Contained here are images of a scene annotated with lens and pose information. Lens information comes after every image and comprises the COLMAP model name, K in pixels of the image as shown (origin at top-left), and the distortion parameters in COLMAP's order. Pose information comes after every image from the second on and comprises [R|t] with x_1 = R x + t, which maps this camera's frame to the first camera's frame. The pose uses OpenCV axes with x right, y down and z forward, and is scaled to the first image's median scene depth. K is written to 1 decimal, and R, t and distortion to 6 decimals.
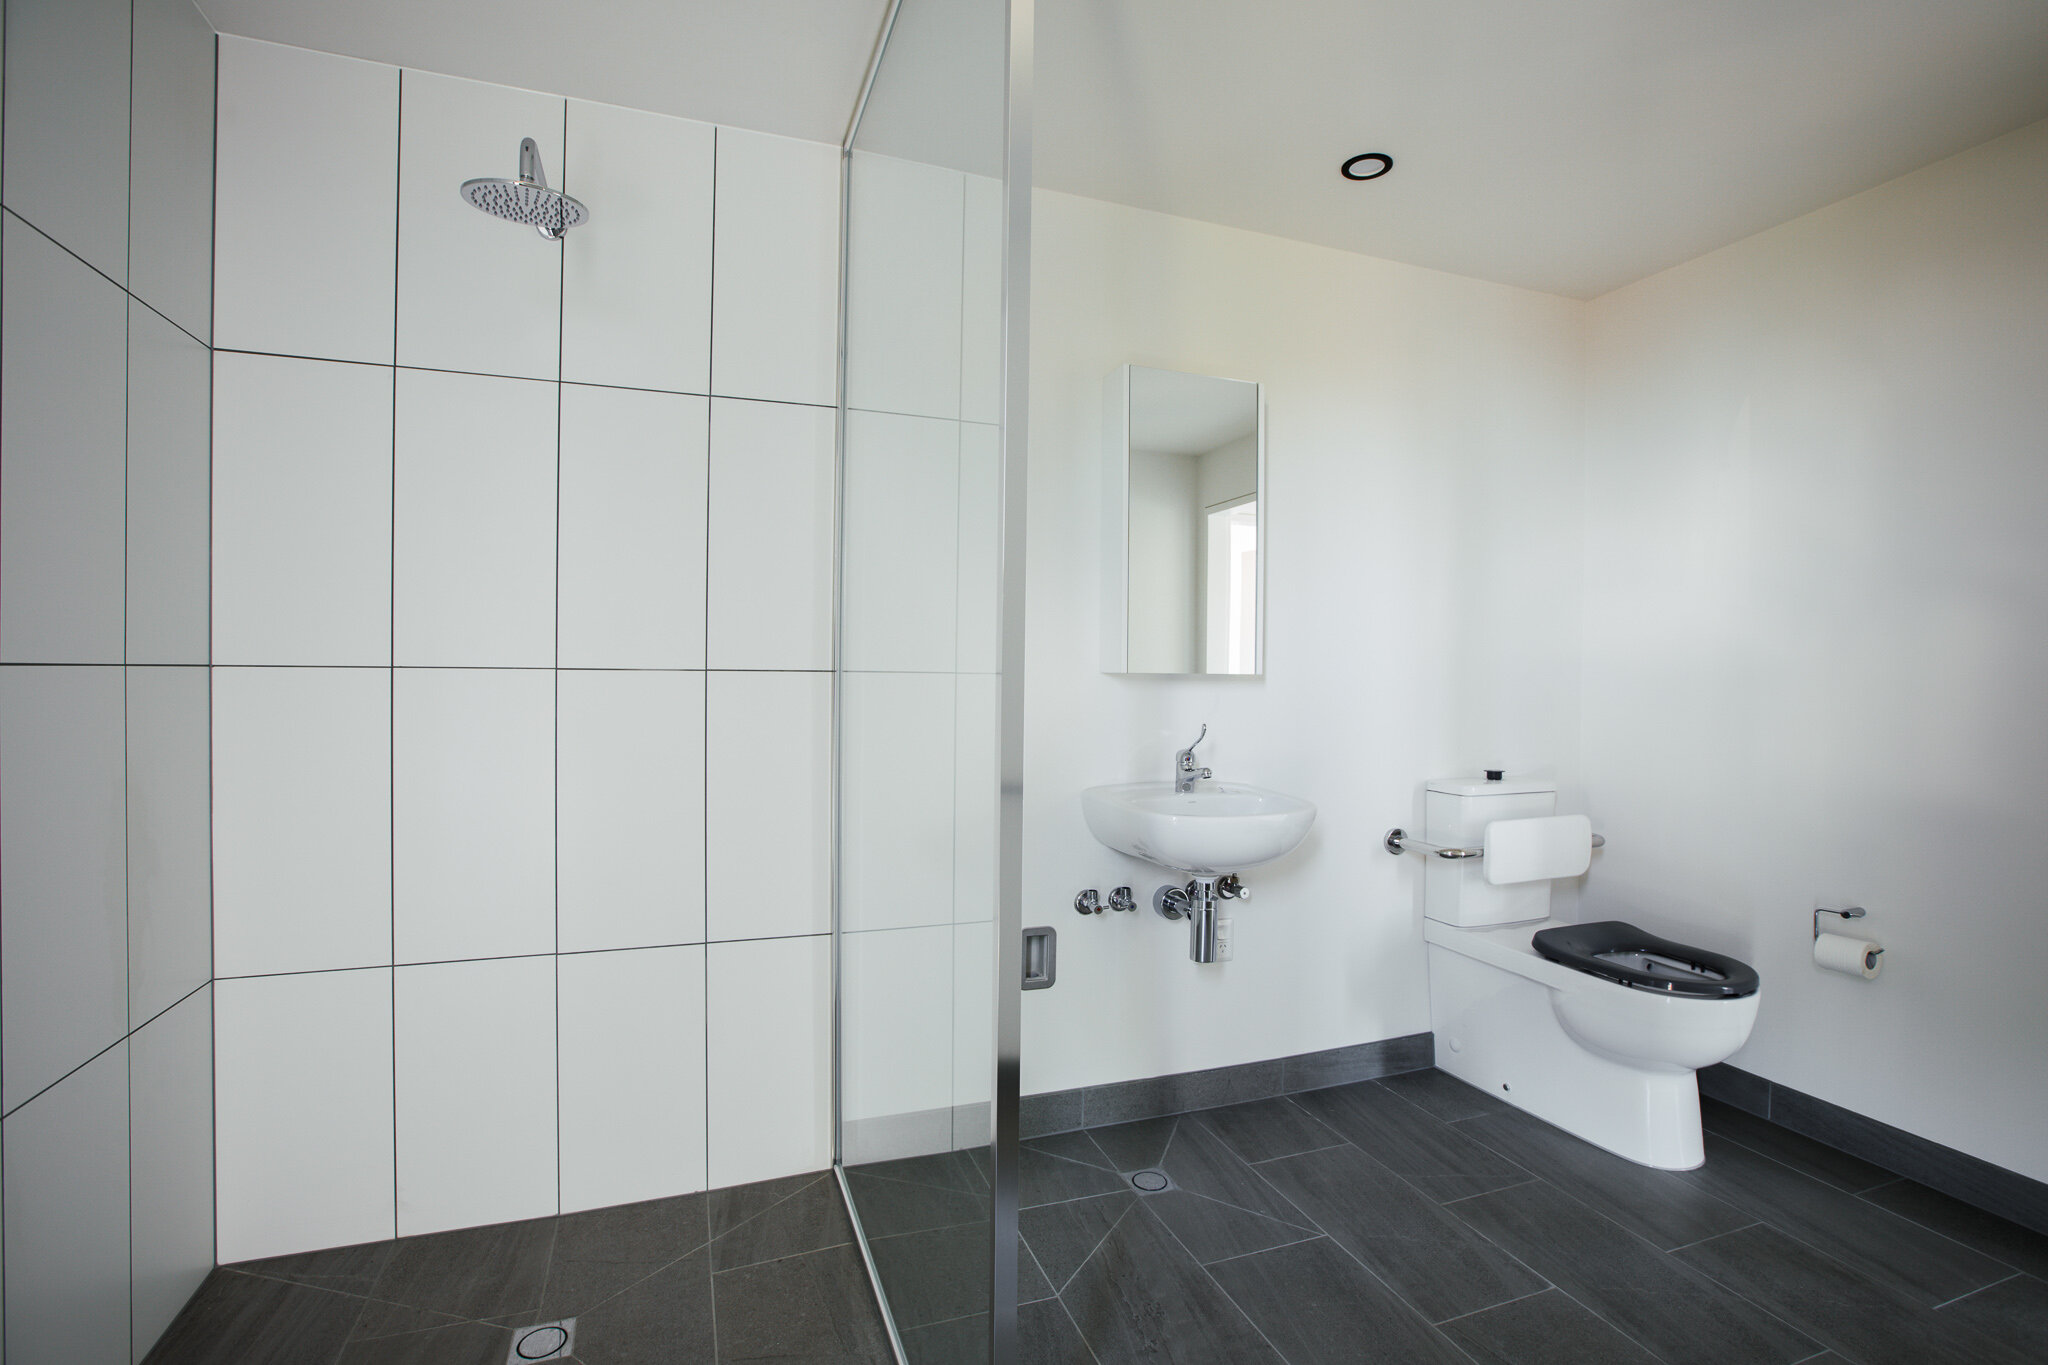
lens RADIAL K [[977.6, 0, 1010.3], [0, 977.6, 665.6], [0, 0, 1]] dist [-0.047140, 0.020302]
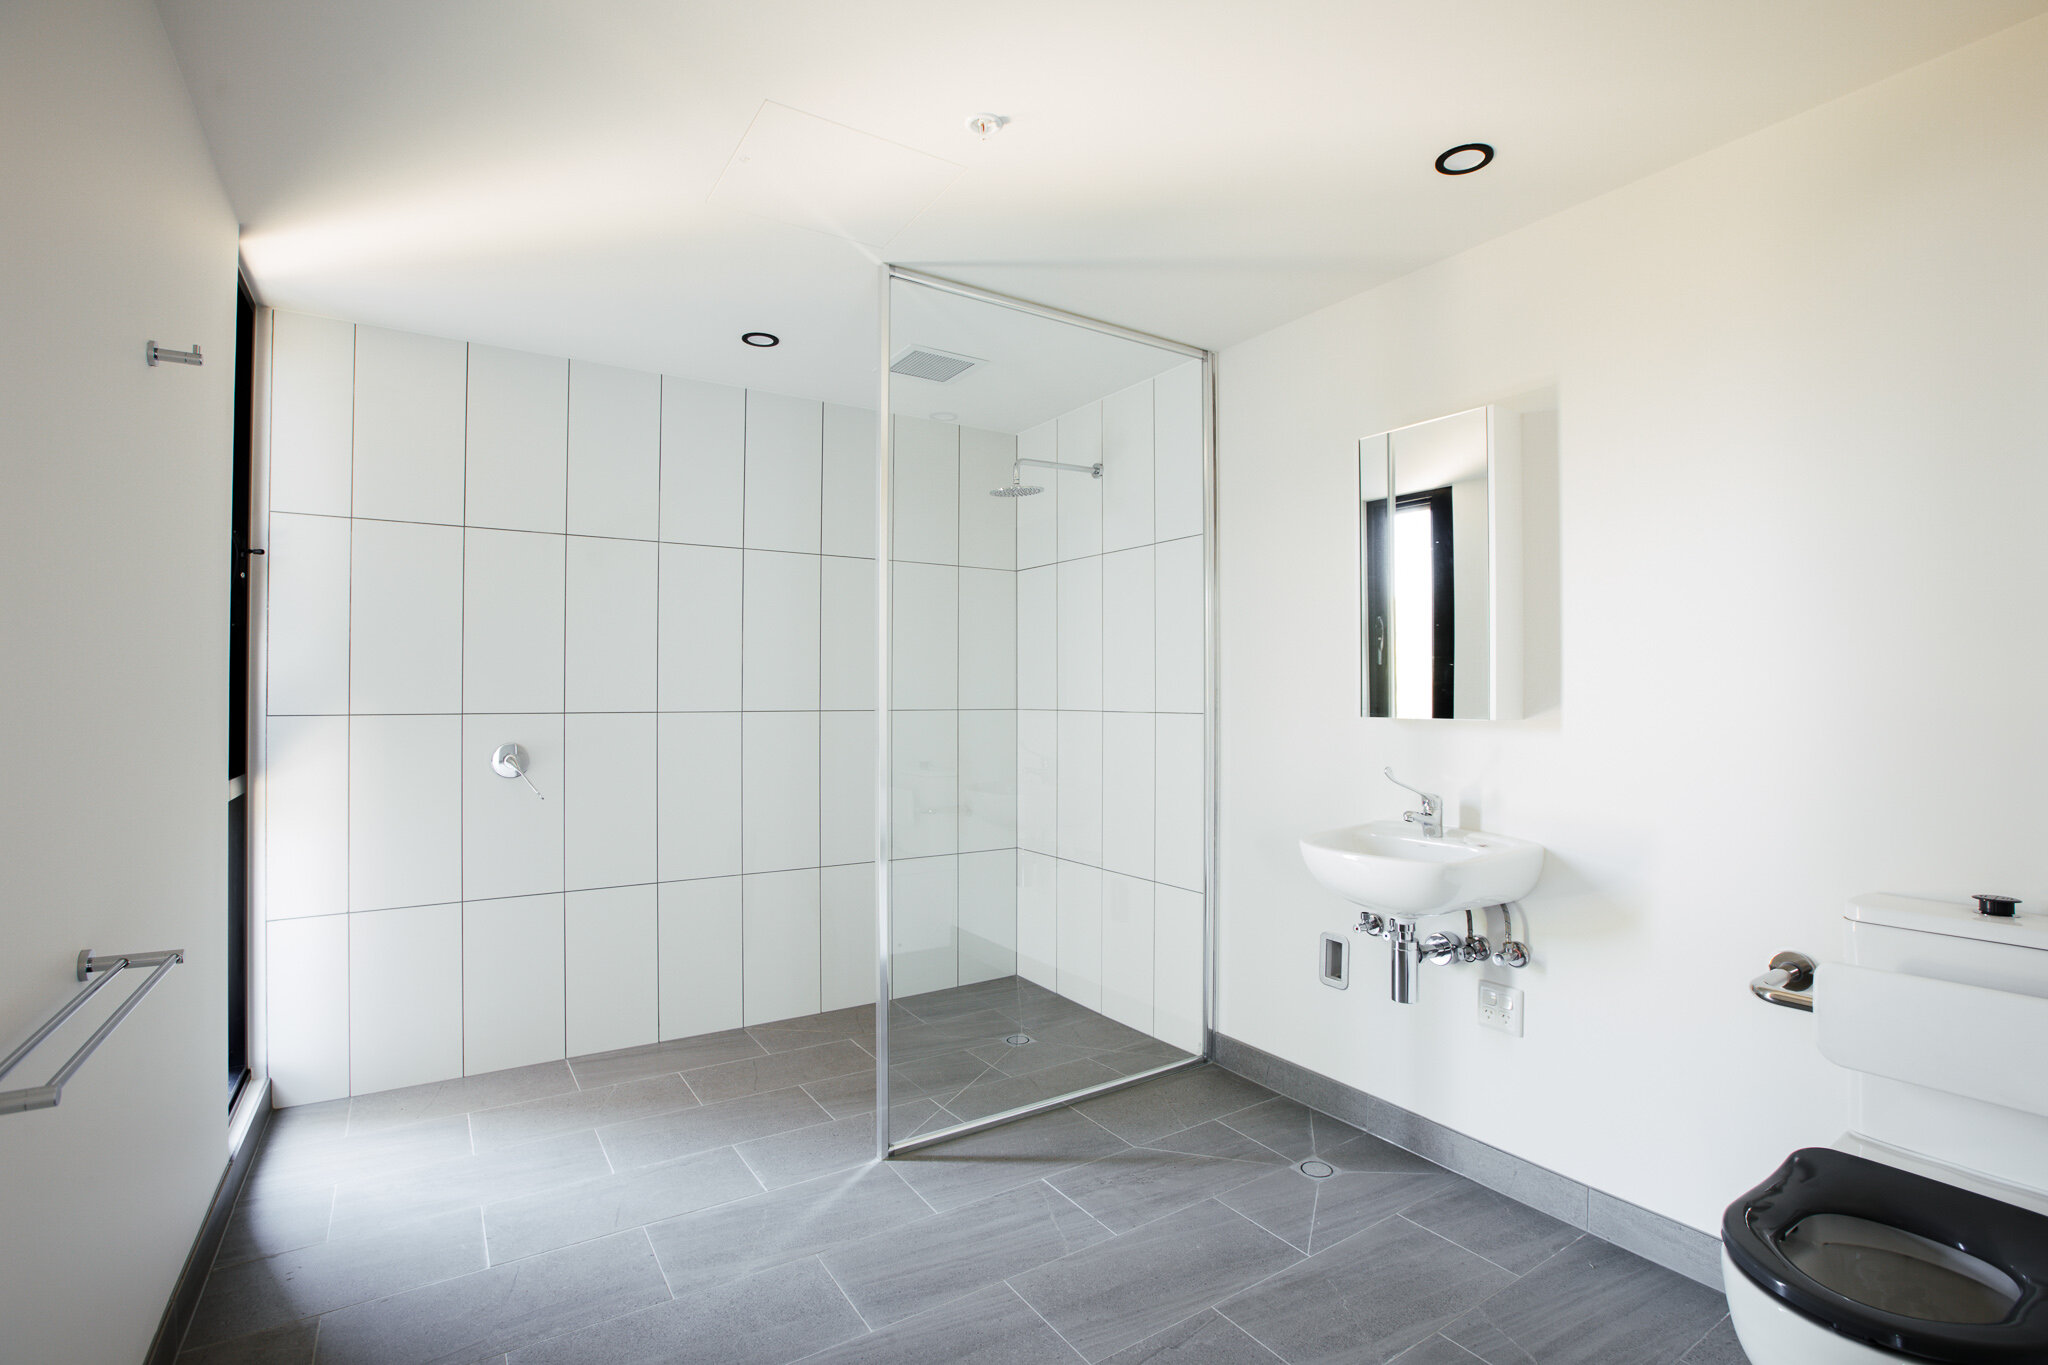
lens RADIAL K [[911.5, 0, 1008.6], [0, 911.5, 681.3], [0, 0, 1]] dist [-0.005454, -0.000710]
pose [[0.233052, -0.028308, -0.972052, 1.095959], [0.007214, 0.999599, -0.027380, -0.006949], [0.972438, -0.000631, 0.233162, 0.402413]]
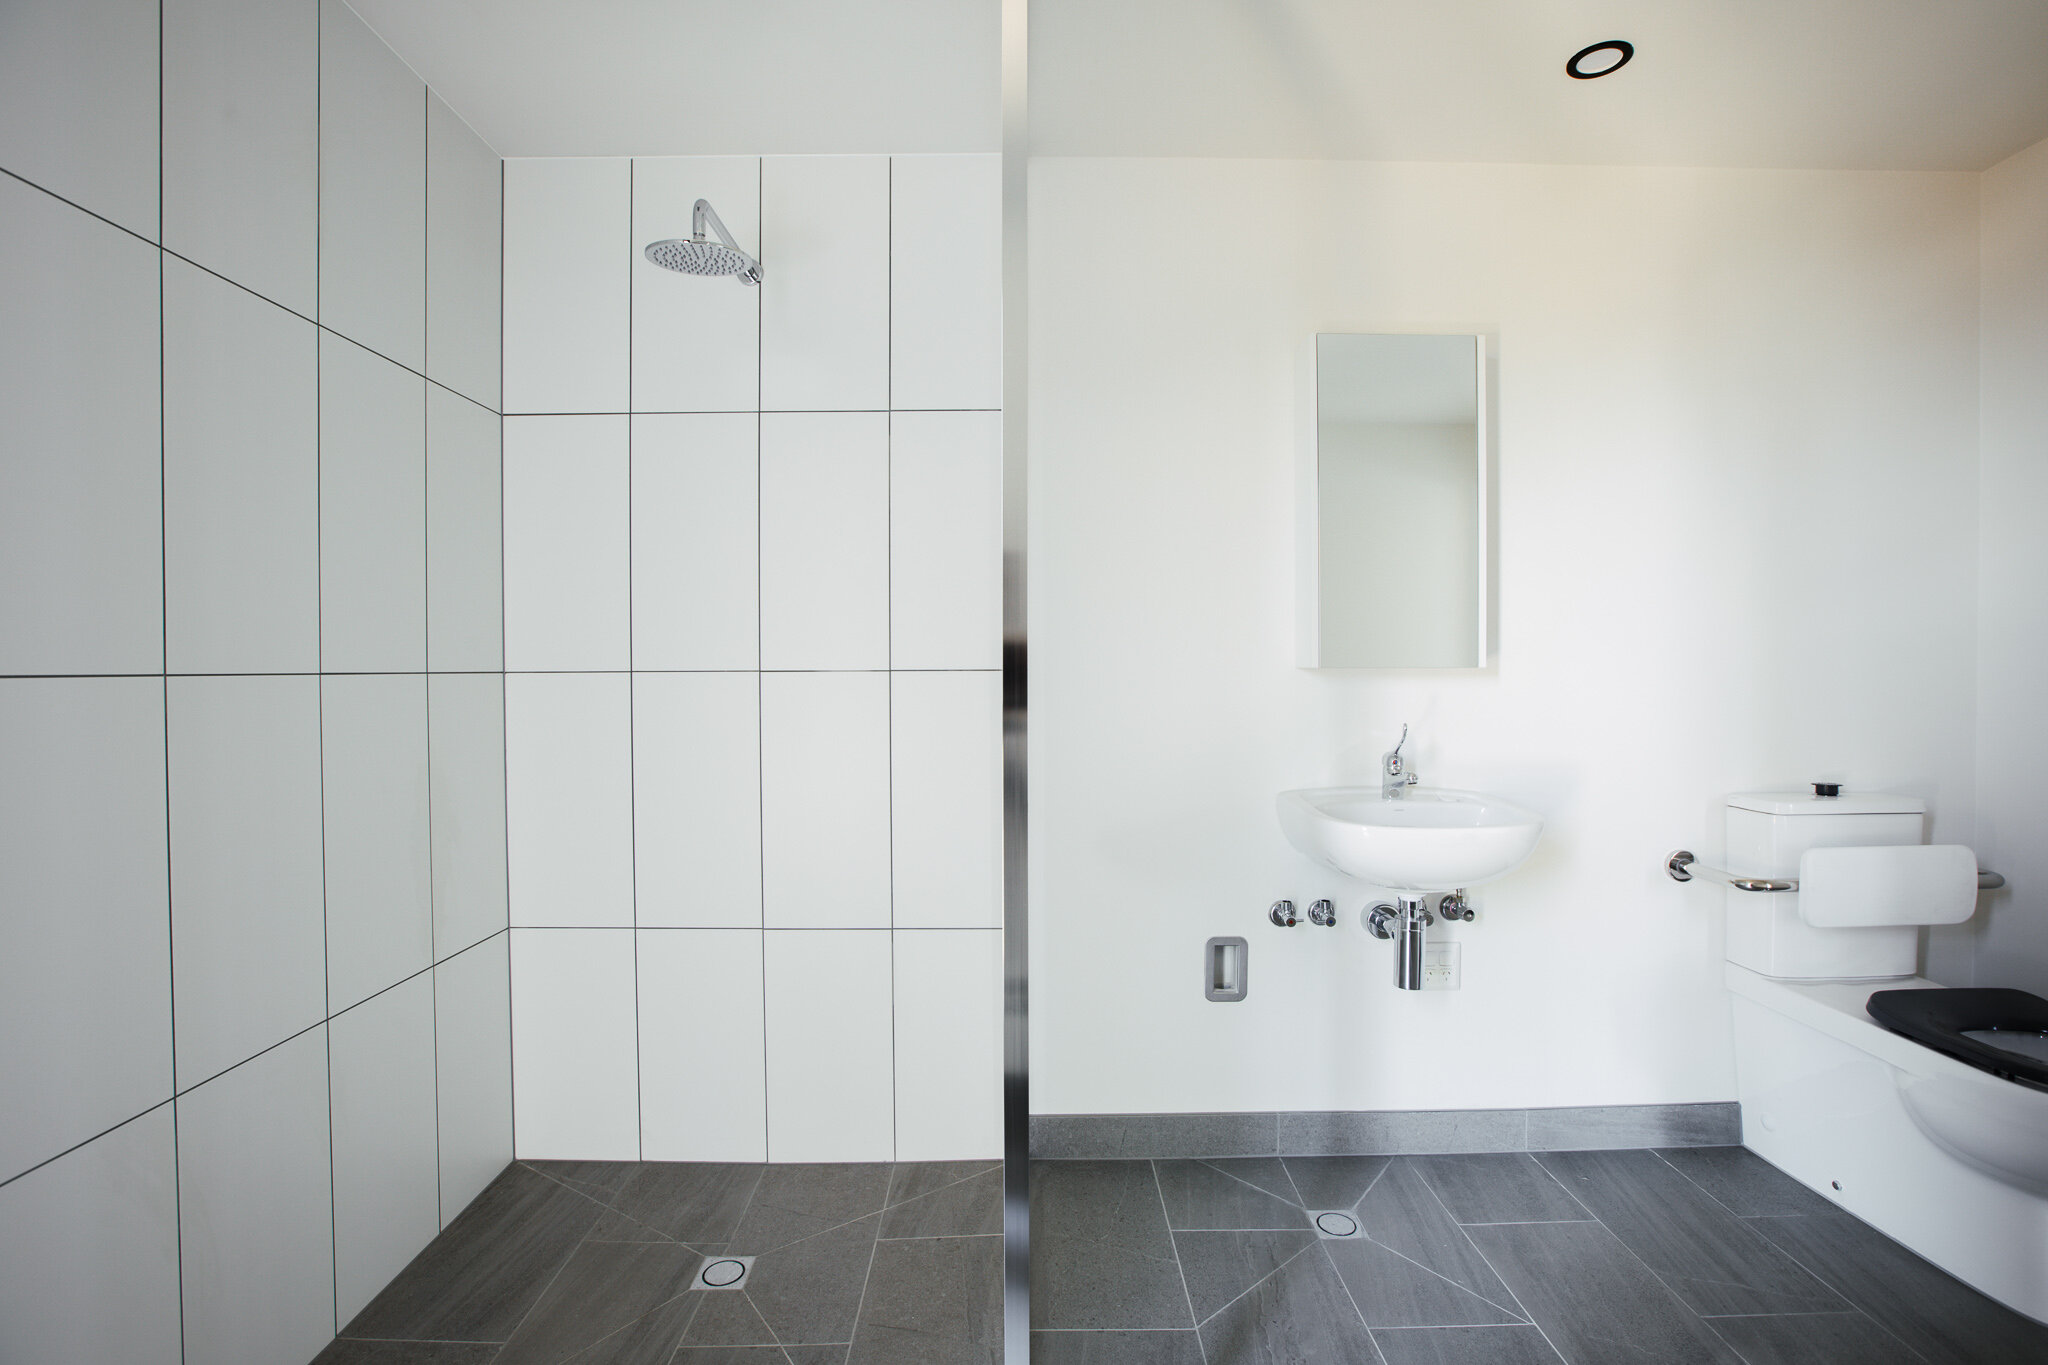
lens RADIAL K [[967.1, 0, 1002.8], [0, 967.1, 666.8], [0, 0, 1]] dist [-0.045043, 0.017836]
pose [[0.940930, -0.014639, -0.338286, 0.157829], [0.015887, 0.999873, 0.000920, 0.001438], [0.338230, -0.006240, 0.941043, 0.050717]]
